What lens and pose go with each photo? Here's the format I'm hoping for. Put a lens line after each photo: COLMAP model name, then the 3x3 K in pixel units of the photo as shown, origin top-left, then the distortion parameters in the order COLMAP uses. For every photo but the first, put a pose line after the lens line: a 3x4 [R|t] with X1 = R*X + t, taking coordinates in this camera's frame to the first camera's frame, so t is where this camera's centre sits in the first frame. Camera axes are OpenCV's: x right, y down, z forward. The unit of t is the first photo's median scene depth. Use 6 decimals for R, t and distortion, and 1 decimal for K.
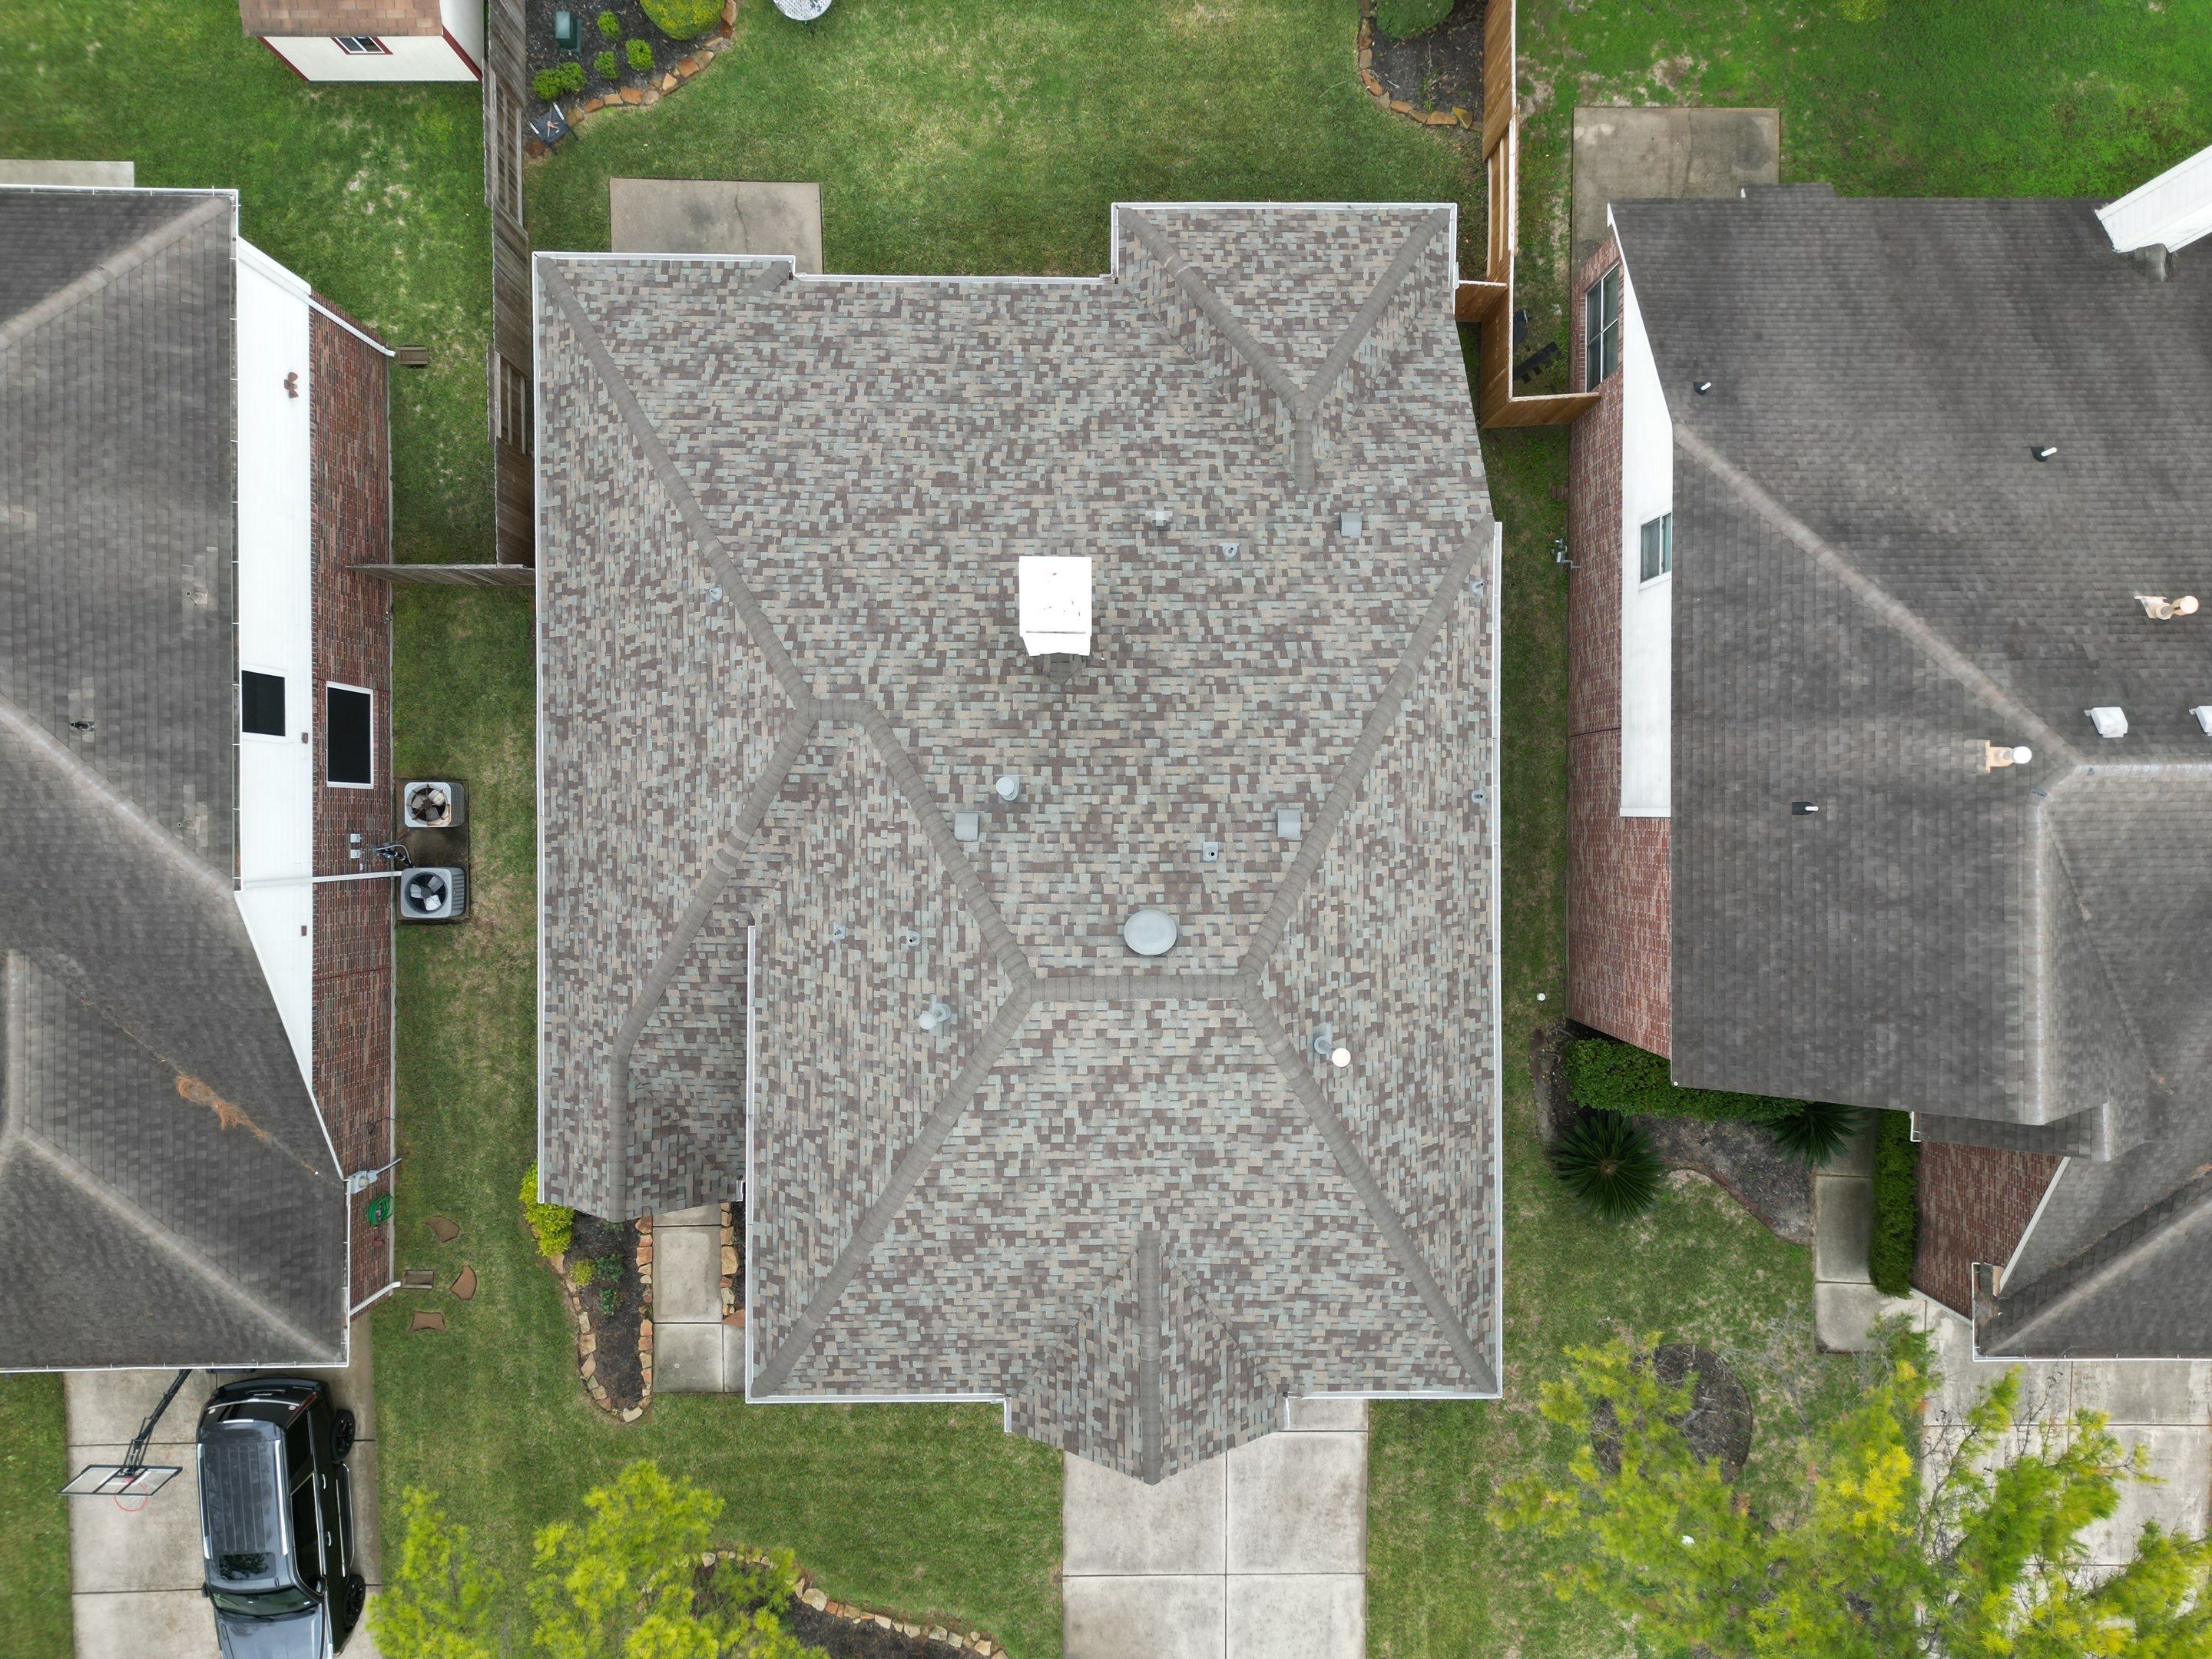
lens RADIAL K [[1559.6, 0, 1106.0], [0, 1559.6, 829.5], [0, 0, 1]] dist [0.102882, -0.119907]
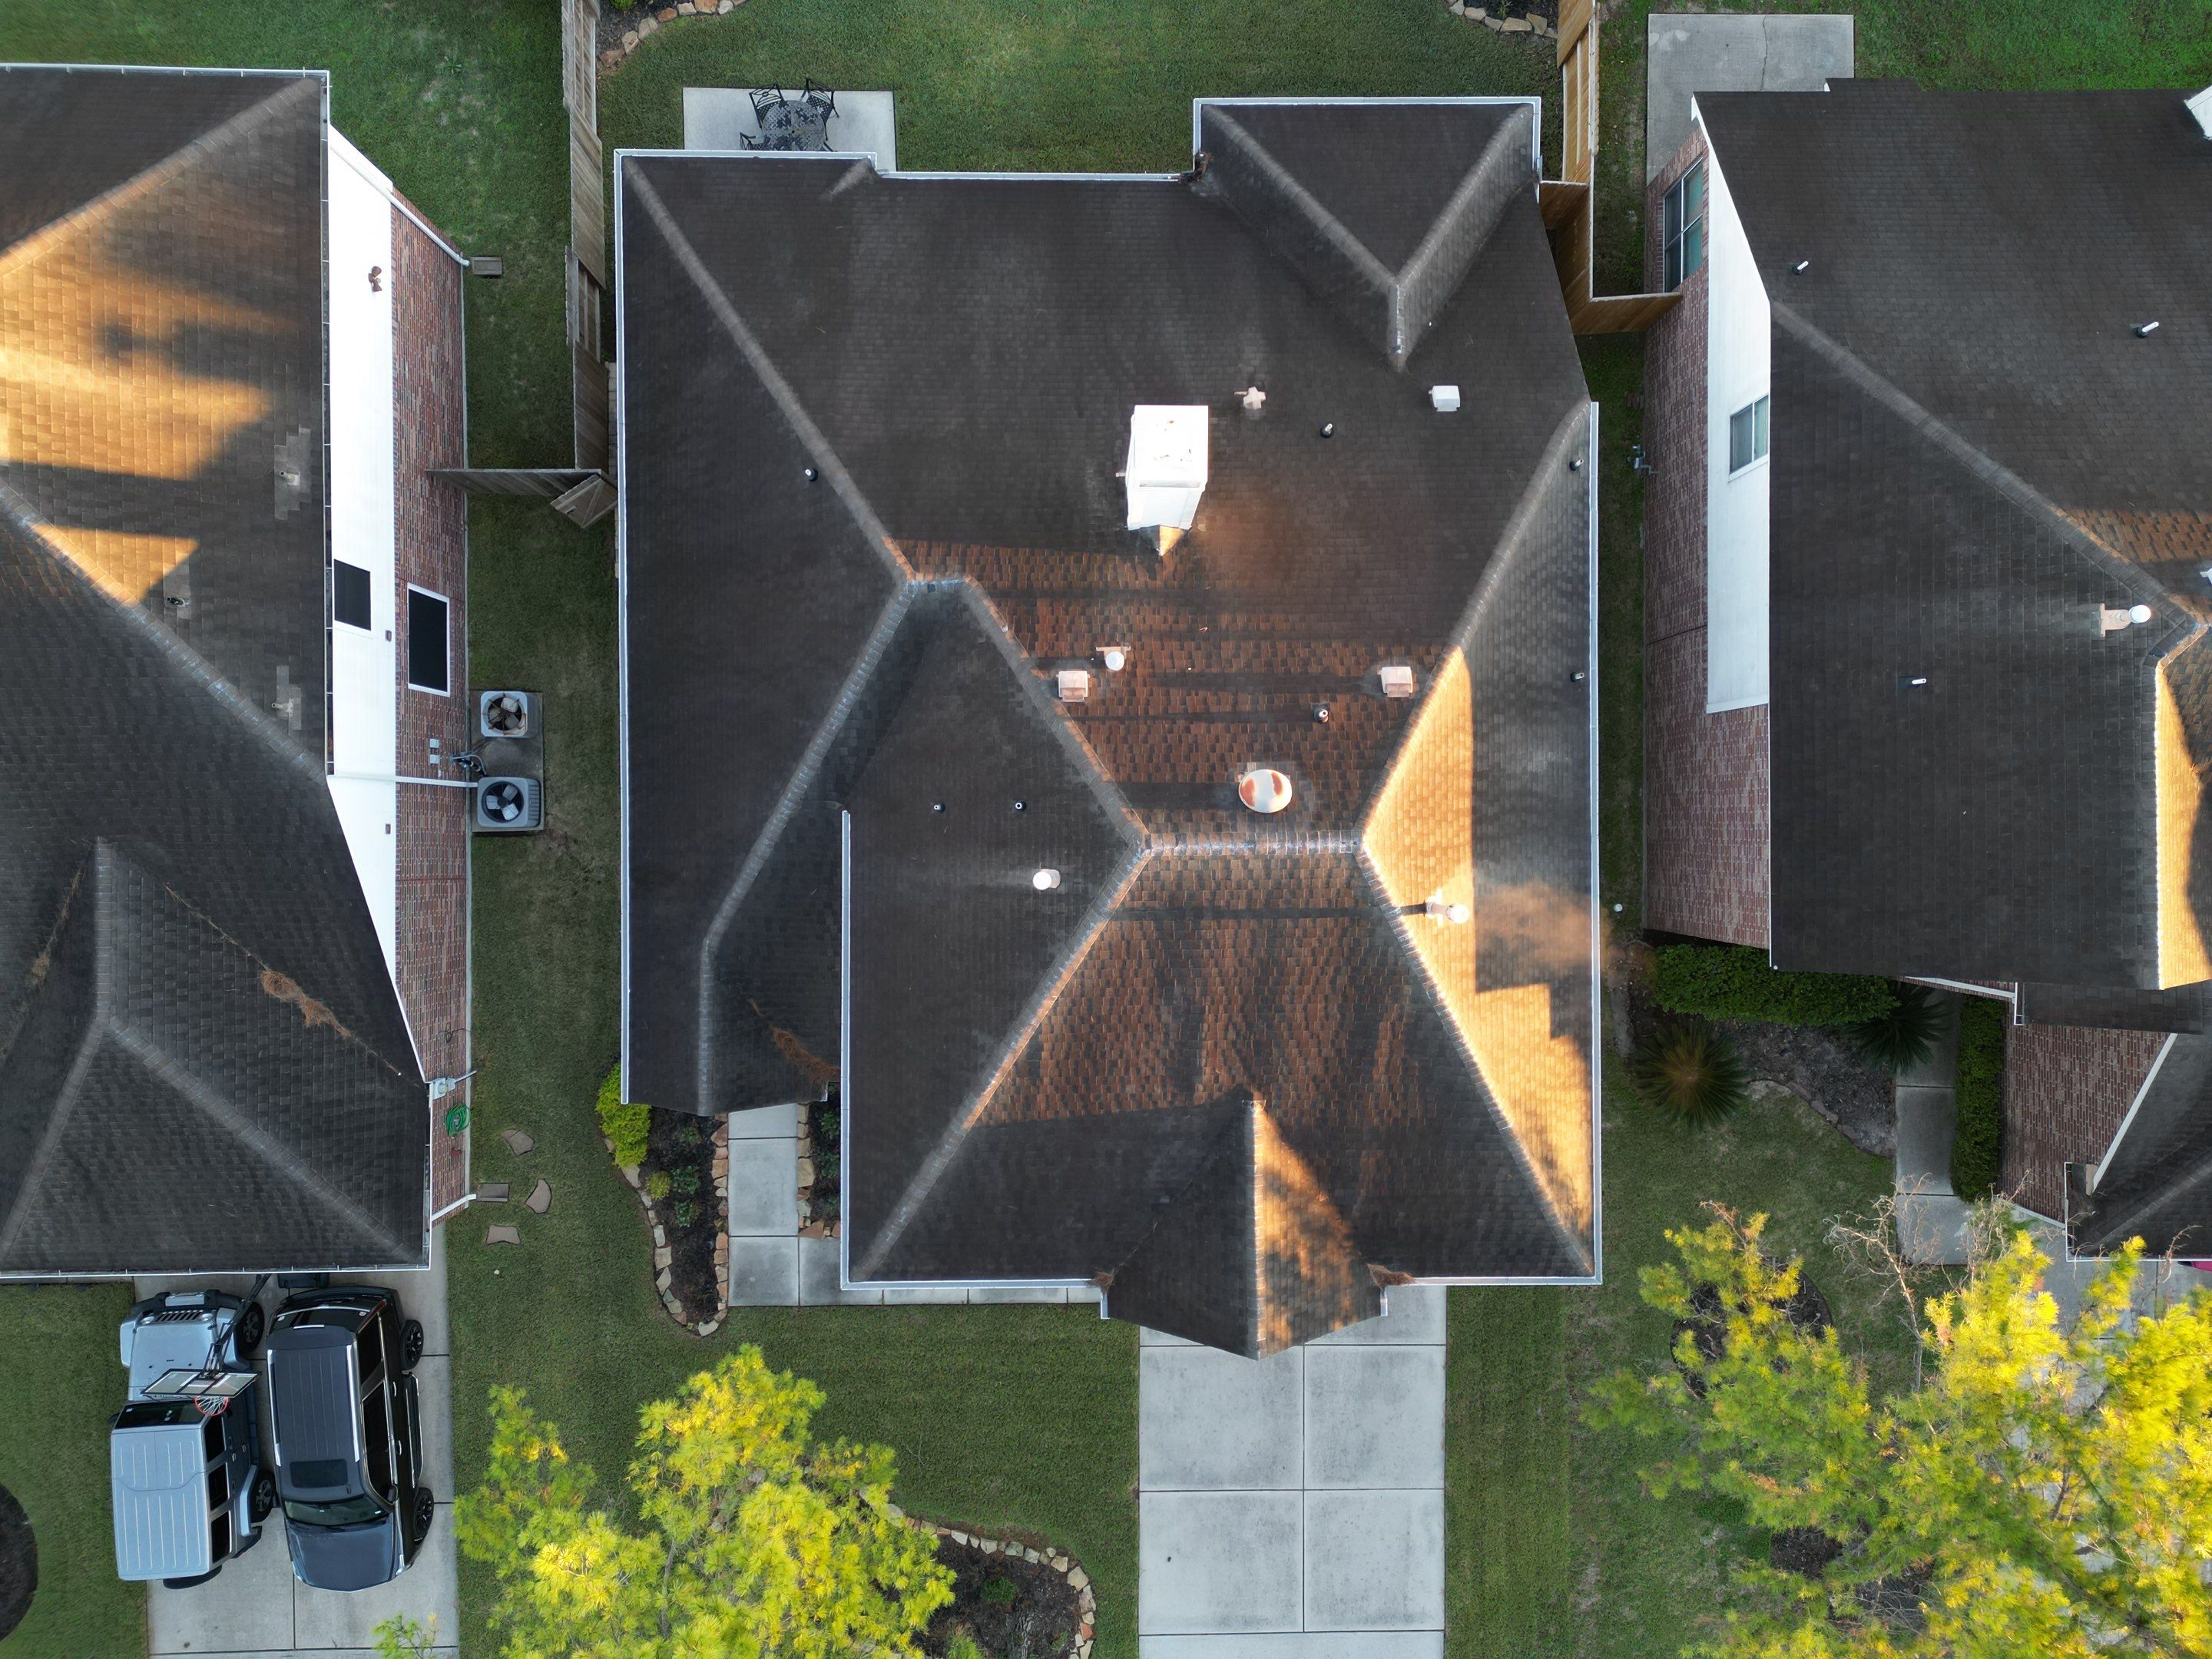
lens RADIAL K [[1547.6, 0, 1106.0], [0, 1547.6, 829.5], [0, 0, 1]] dist [0.106782, -0.117391]
pose [[0.999995, -0.003162, 0.000791, -0.062408], [0.003169, 0.999950, -0.009449, 0.084790], [-0.000761, 0.009452, 0.999955, 0.013366]]
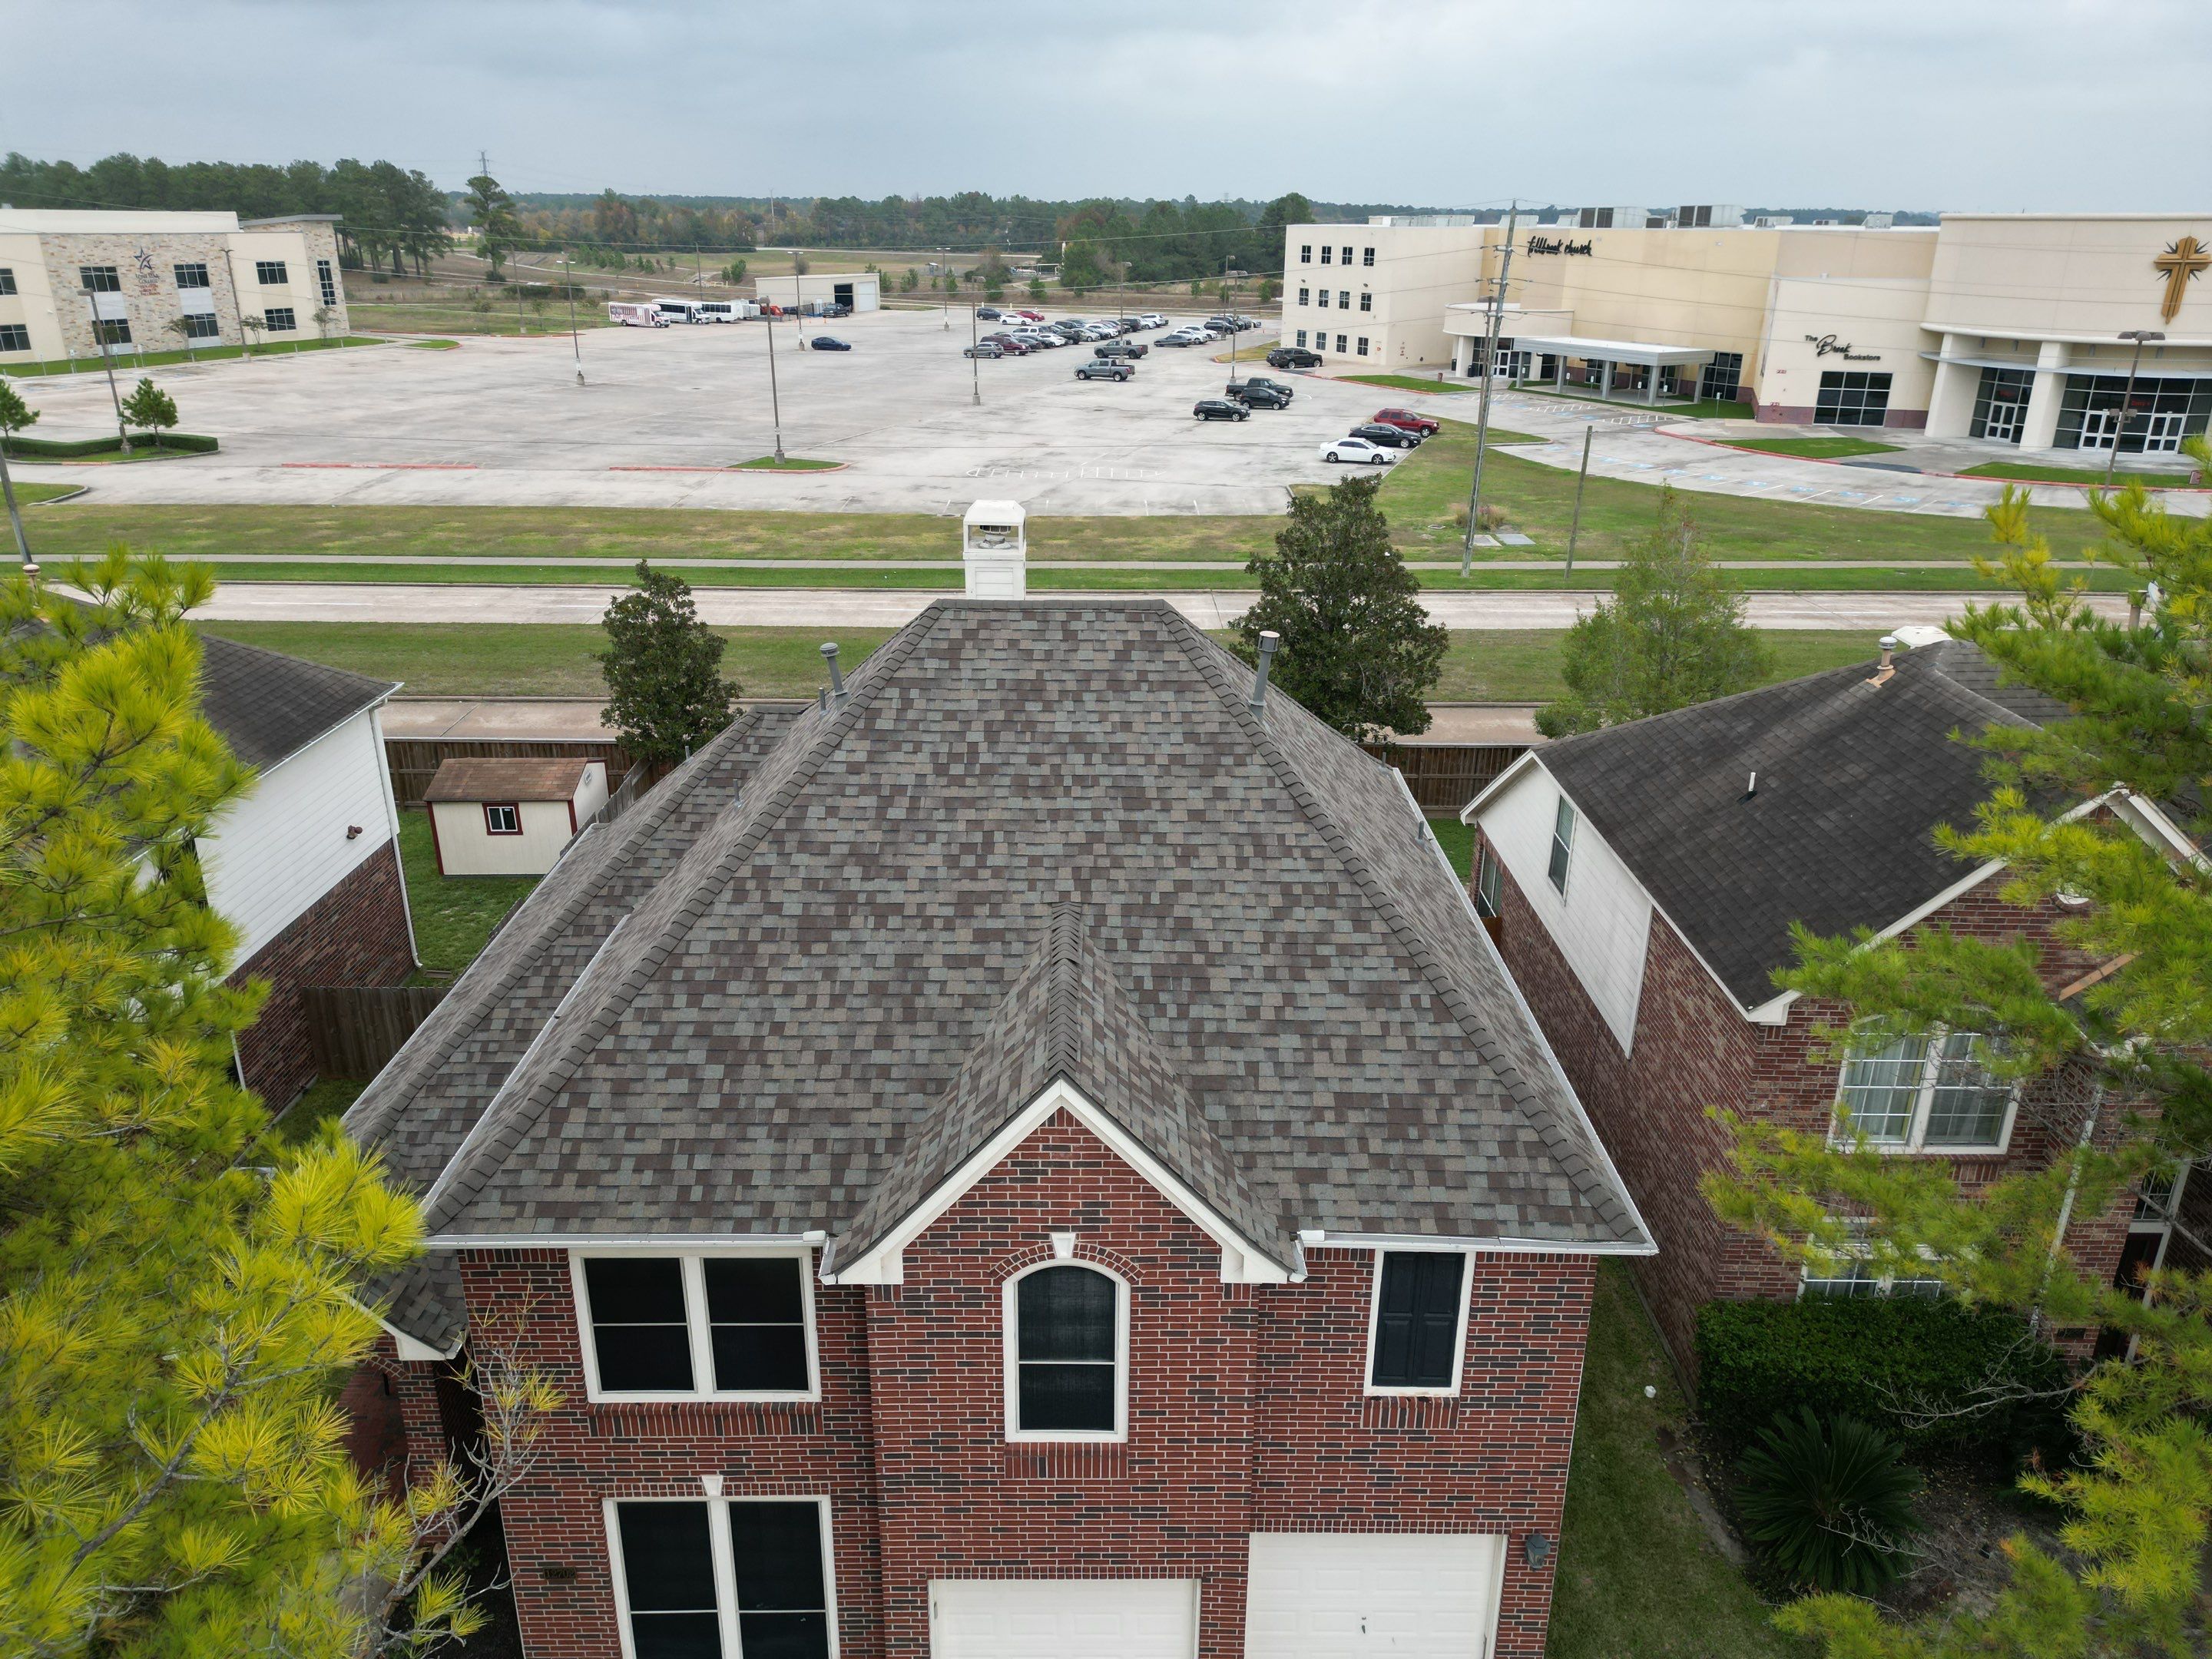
lens RADIAL K [[1559.6, 0, 1106.0], [0, 1559.6, 829.5], [0, 0, 1]] dist [0.102882, -0.119907]
pose [[0.999973, -0.007308, -0.000910, 0.045640], [0.001664, 0.344577, -0.938757, 0.913550], [0.007174, 0.938730, 0.344580, 0.678994]]
